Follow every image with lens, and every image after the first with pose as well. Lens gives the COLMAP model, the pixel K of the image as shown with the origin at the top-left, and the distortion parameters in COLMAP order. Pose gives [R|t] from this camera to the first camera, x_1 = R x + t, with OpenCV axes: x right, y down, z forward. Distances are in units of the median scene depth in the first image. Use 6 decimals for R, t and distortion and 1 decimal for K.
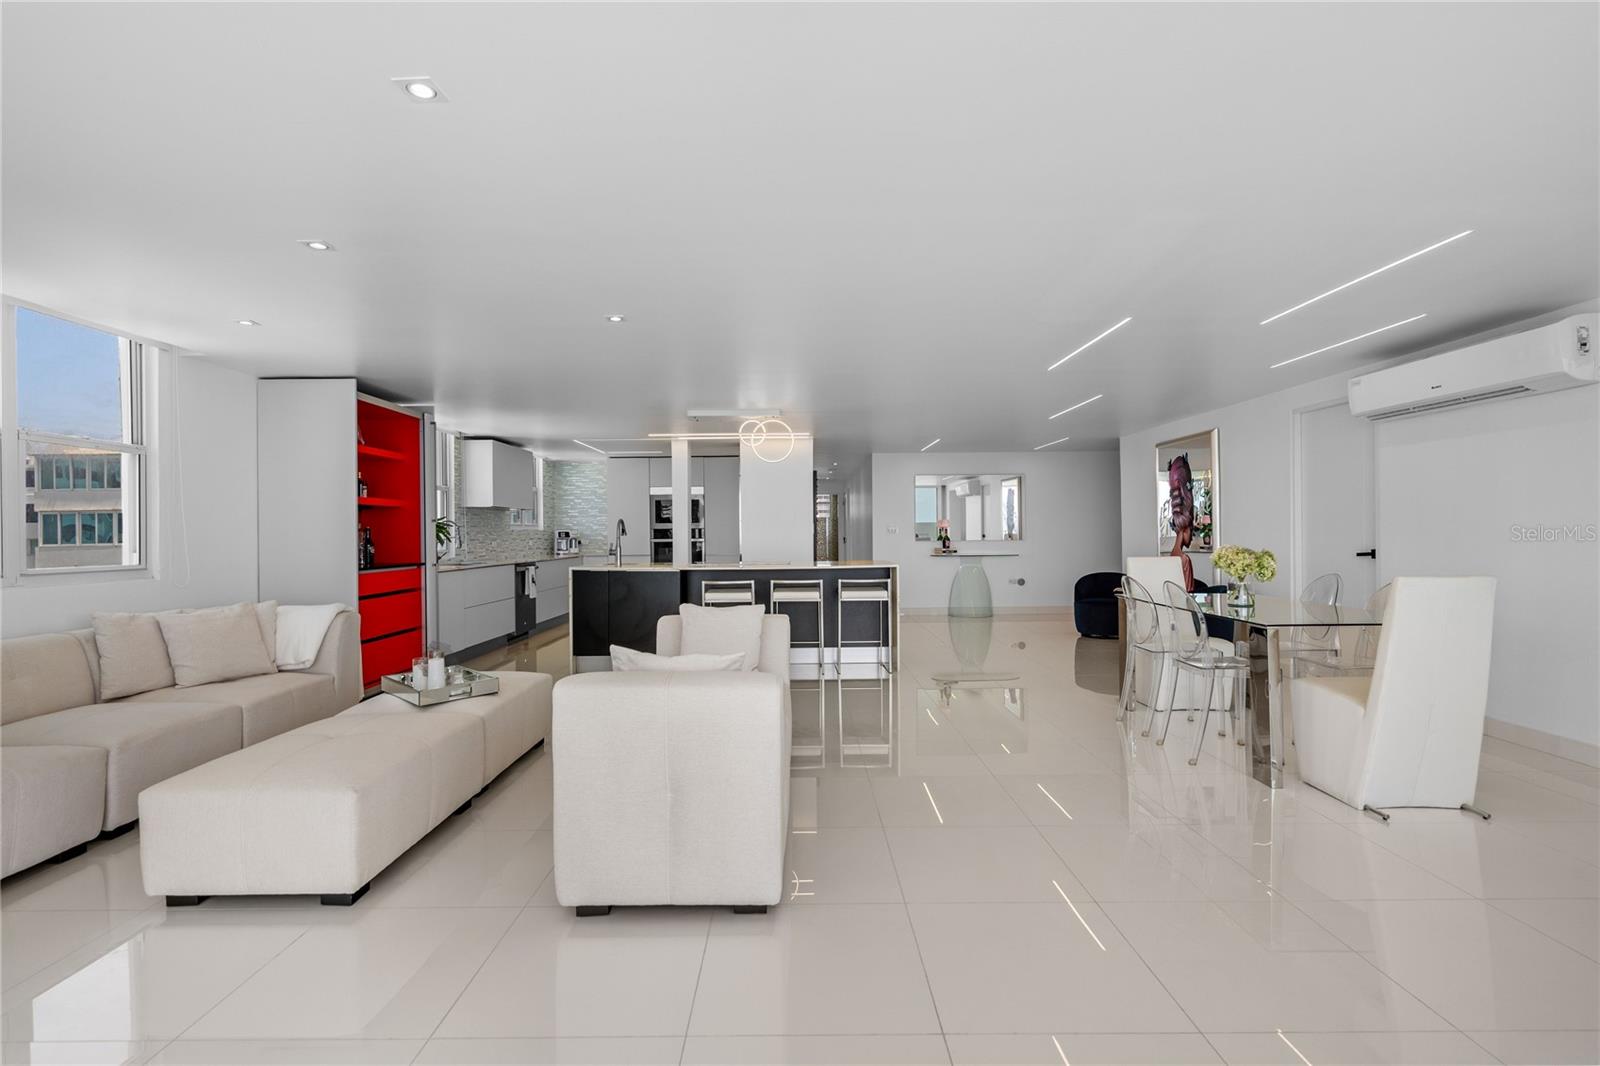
lens RADIAL K [[734.9, 0, 796.1], [0, 734.9, 532.3], [0, 0, 1]] dist [0.000344, 0.000384]
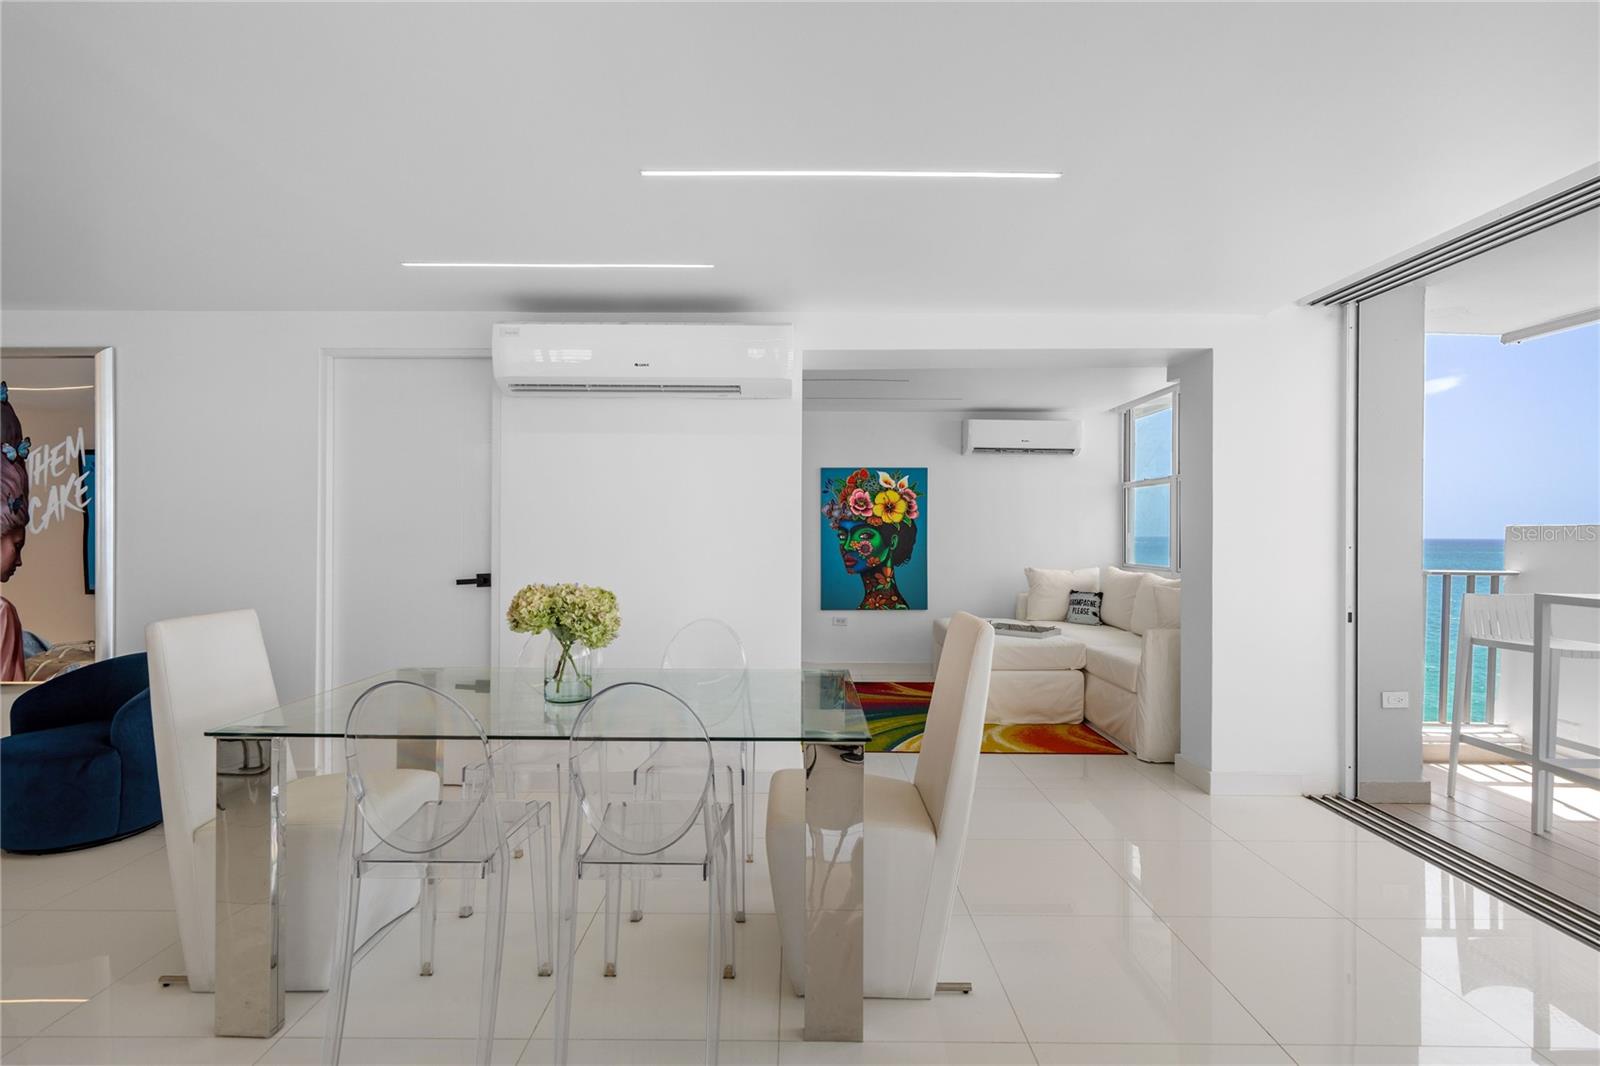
lens RADIAL K [[750.6, 0, 790.4], [0, 750.6, 530.3], [0, 0, 1]] dist [-0.001800, 0.000387]
pose [[0.003287, 0.013034, 0.999910, 0.043861], [-0.003356, 0.999910, -0.013023, -0.006798], [-0.999989, -0.003313, 0.003331, 0.462442]]
